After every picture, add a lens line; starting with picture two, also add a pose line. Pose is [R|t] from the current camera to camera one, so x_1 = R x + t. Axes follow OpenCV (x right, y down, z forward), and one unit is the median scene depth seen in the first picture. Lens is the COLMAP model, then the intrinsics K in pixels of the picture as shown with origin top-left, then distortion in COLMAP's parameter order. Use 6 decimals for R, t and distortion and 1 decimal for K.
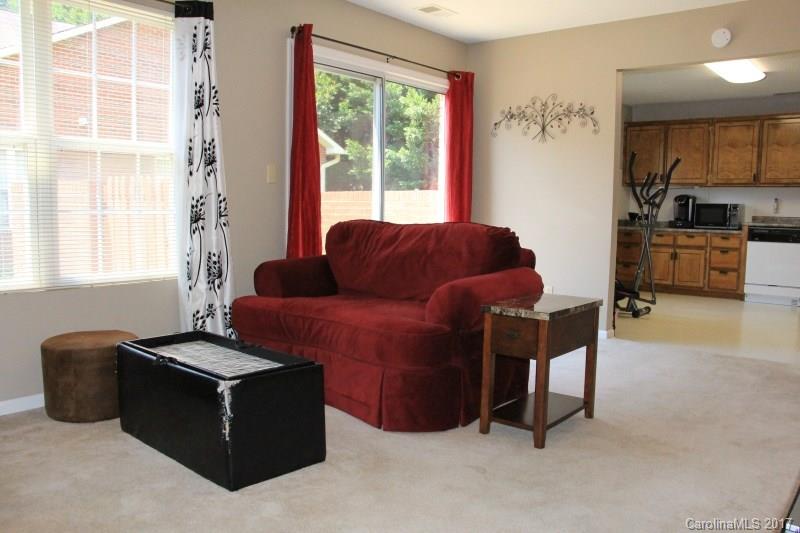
lens RADIAL K [[659.4, 0, 399.7], [0, 659.4, 272.8], [0, 0, 1]] dist [-0.177798, 0.146118]
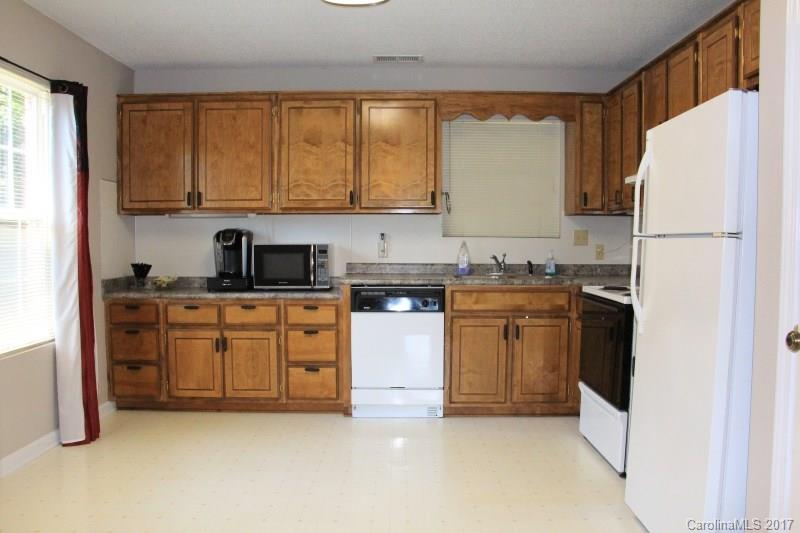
lens RADIAL K [[659.4, 0, 402.8], [0, 659.4, 272.1], [0, 0, 1]] dist [-0.177798, 0.146118]
pose [[0.764033, -0.047459, 0.643430, 0.208279], [0.072450, 0.997294, -0.012470, -0.072028], [-0.641097, 0.056144, 0.765404, 0.510532]]
